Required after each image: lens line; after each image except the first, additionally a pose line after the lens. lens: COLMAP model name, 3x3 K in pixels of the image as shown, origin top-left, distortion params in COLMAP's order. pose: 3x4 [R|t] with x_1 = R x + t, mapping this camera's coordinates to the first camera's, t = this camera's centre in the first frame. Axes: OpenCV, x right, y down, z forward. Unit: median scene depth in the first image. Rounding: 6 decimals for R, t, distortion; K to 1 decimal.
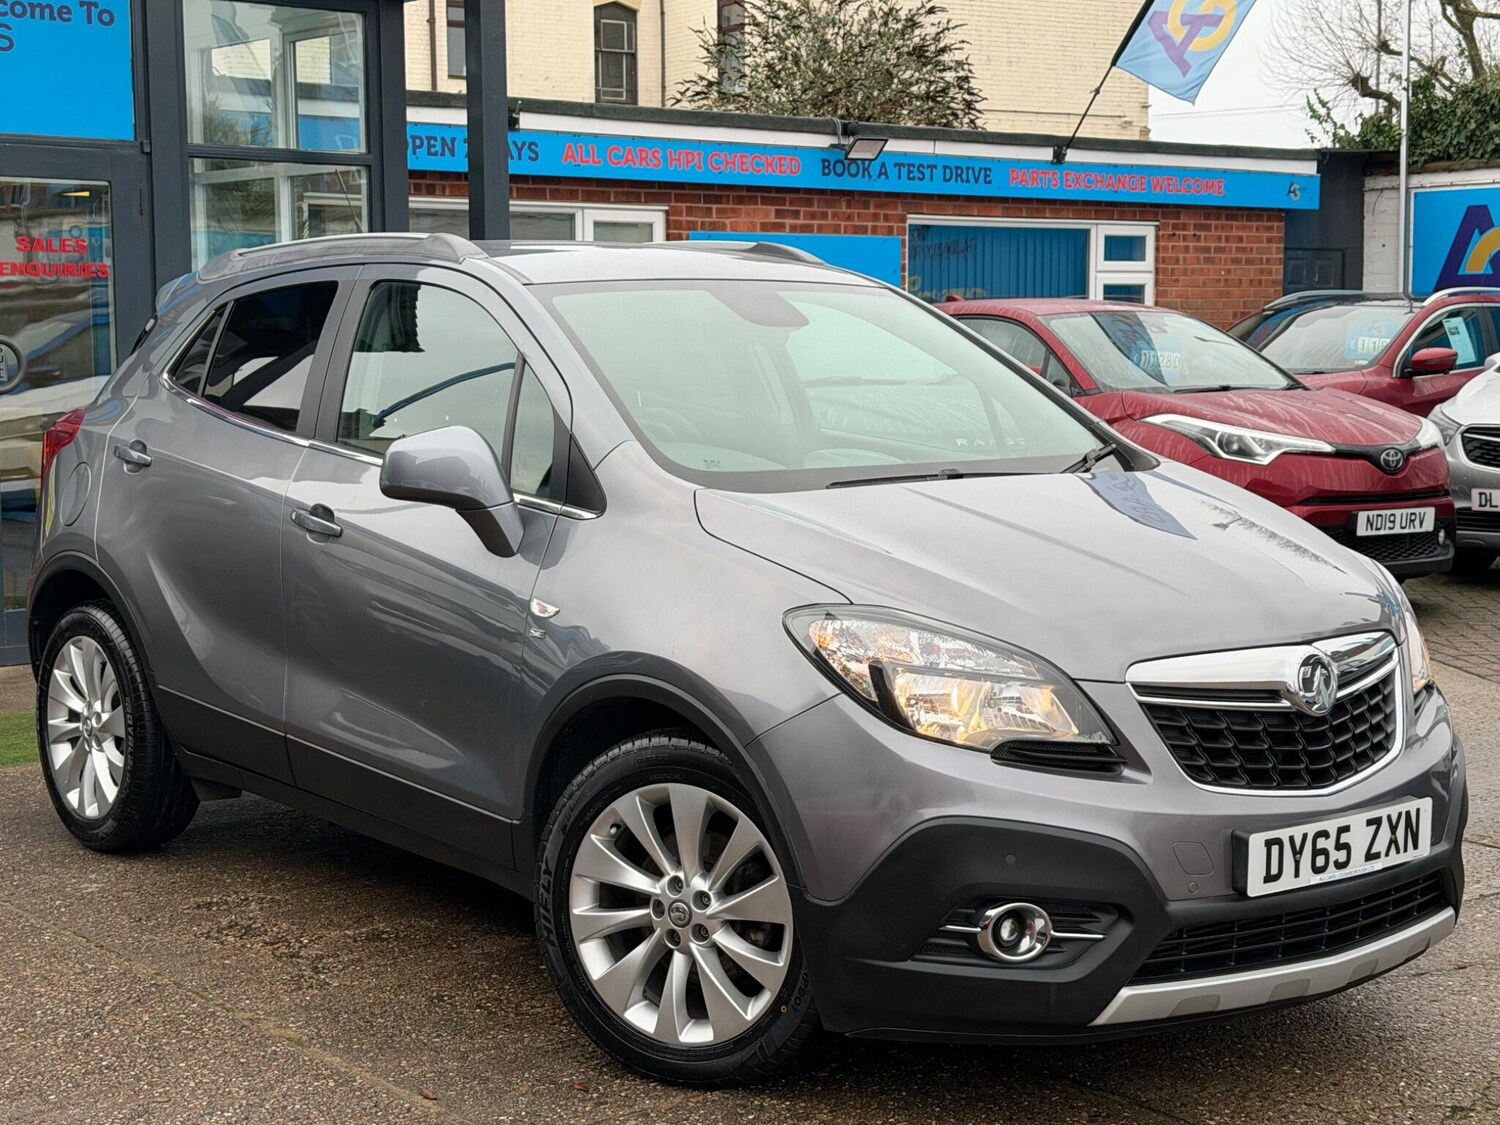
lens RADIAL K [[2404.0, 0, 755.8], [0, 2404.0, 565.1], [0, 0, 1]] dist [0.124779, -0.145665]
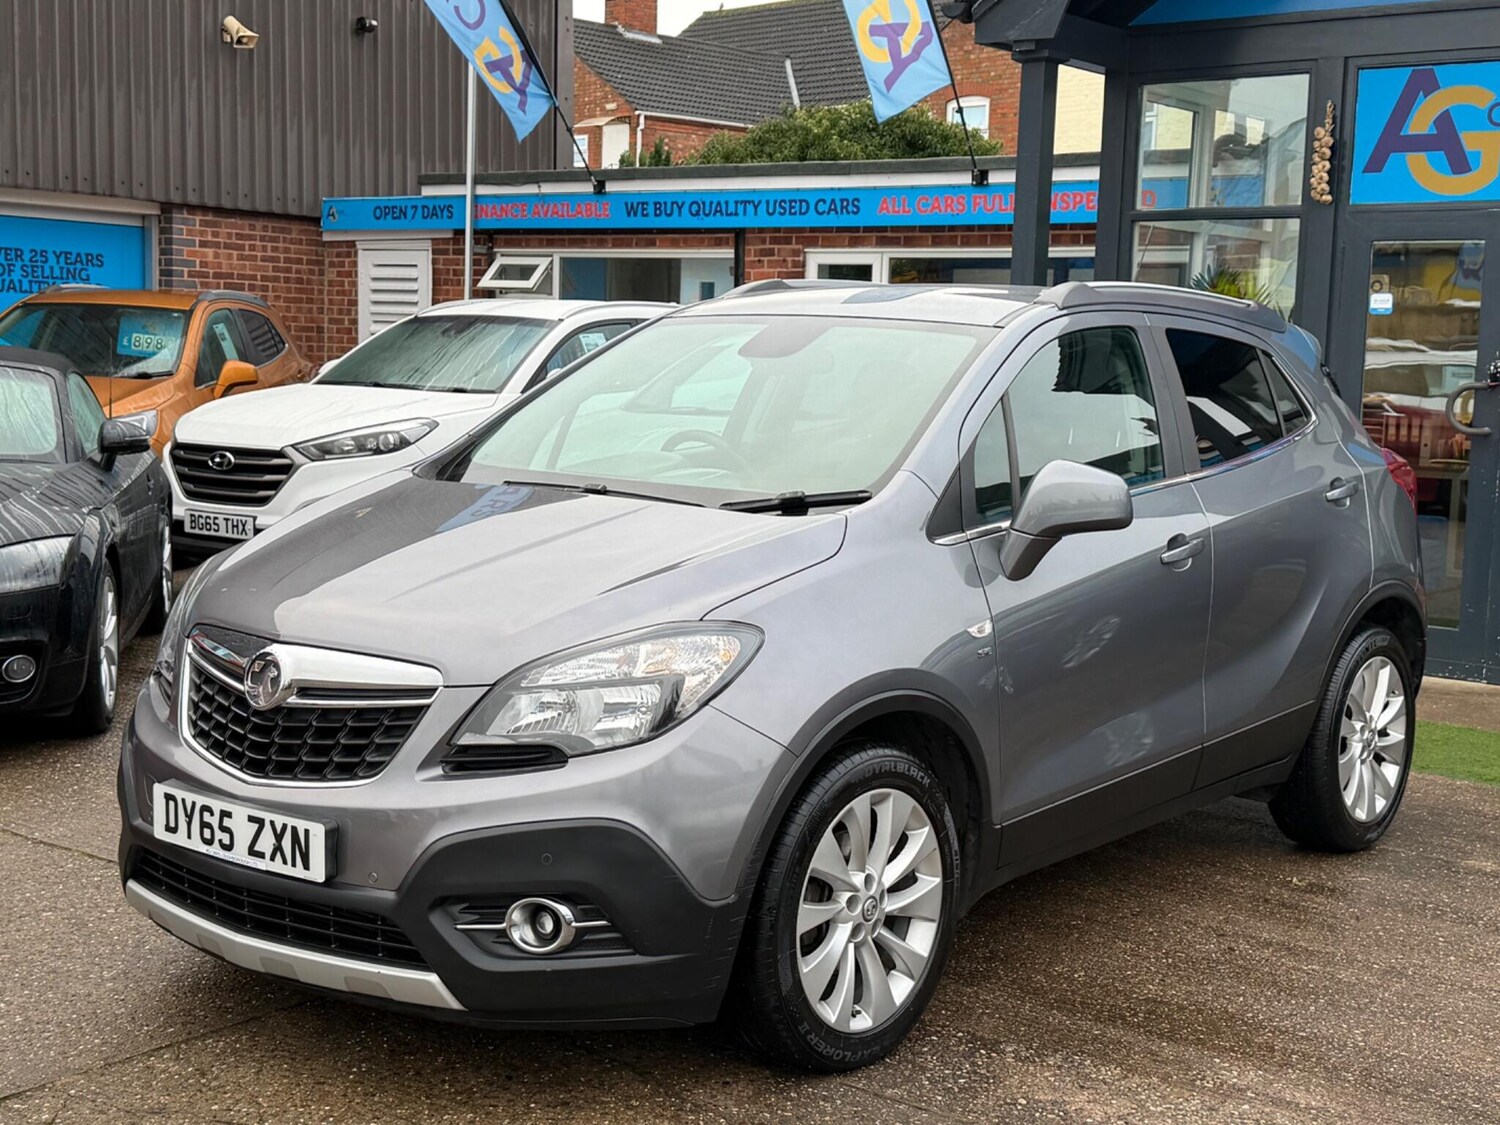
lens RADIAL K [[2006.7, 0, 750.0], [0, 2006.7, 562.5], [0, 0, 1]] dist [0.115629, -0.051011]
pose [[0.217211, 0.114463, -0.969390, 0.760015], [-0.131794, 0.987446, 0.087064, -0.072006], [0.967187, 0.108849, 0.229570, 0.667770]]
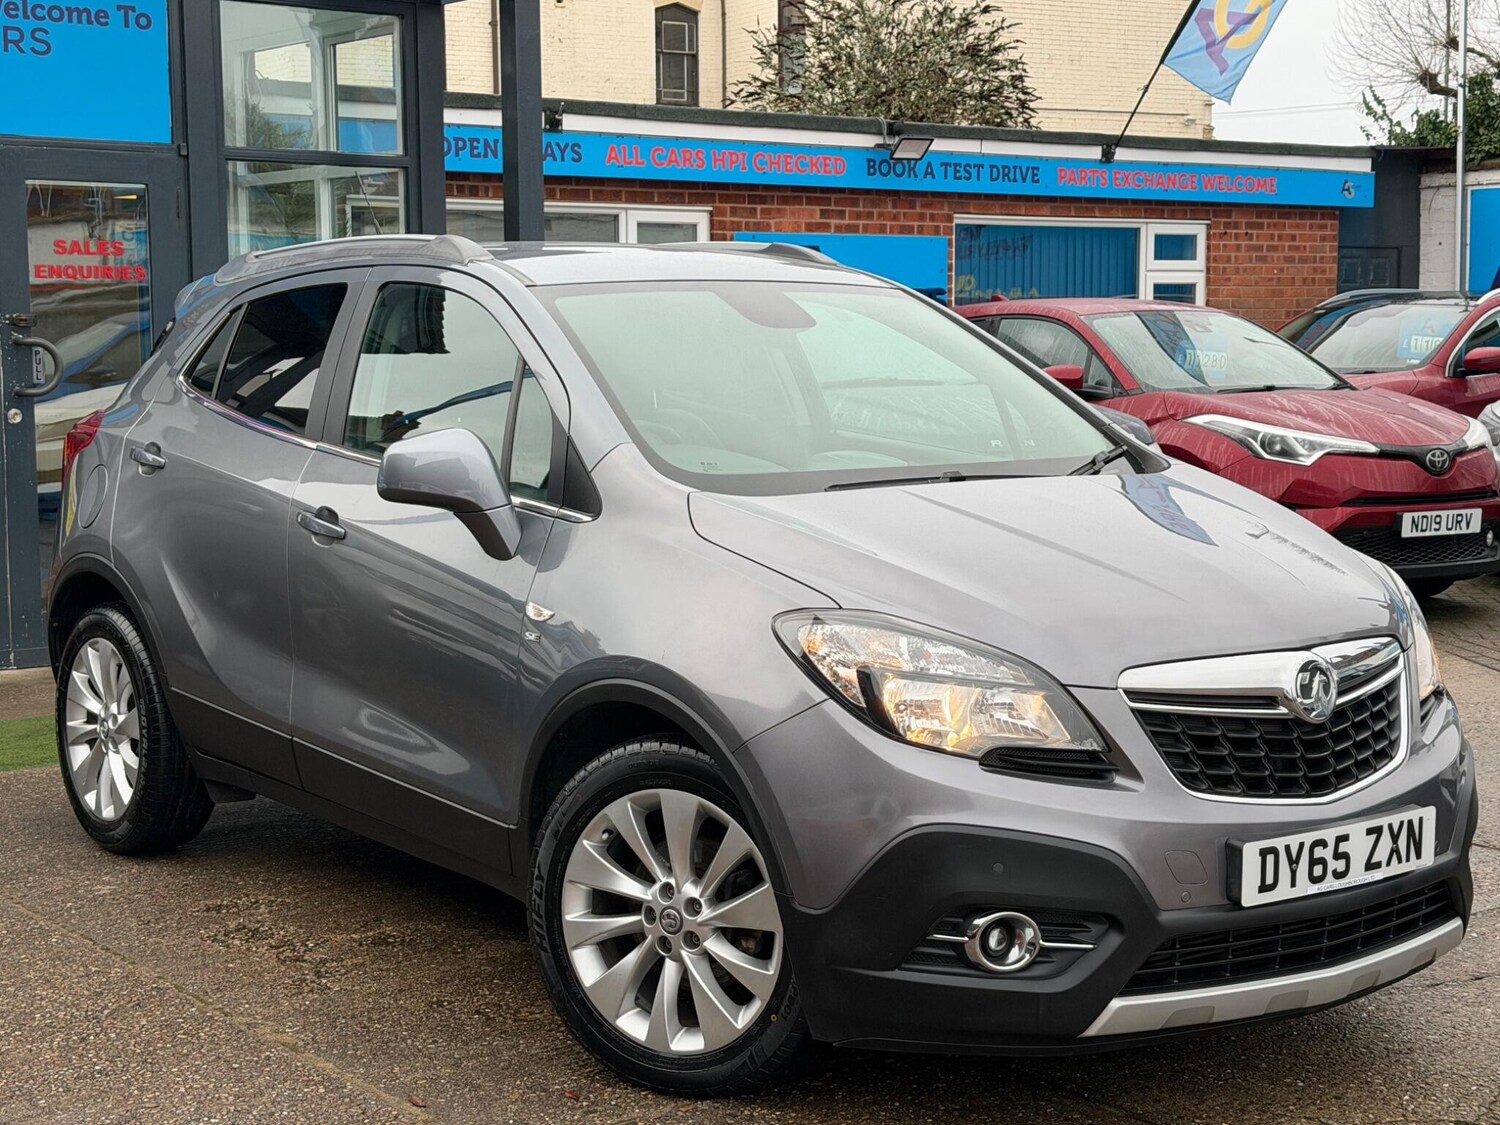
lens RADIAL K [[2402.9, 0, 756.1], [0, 2402.9, 556.1], [0, 0, 1]] dist [0.128261, -0.167030]
pose [[0.999618, 0.000728, -0.027613, 0.021171], [-0.000829, 0.999993, -0.003643, -0.001139], [0.027610, 0.003665, 0.999612, 0.006897]]
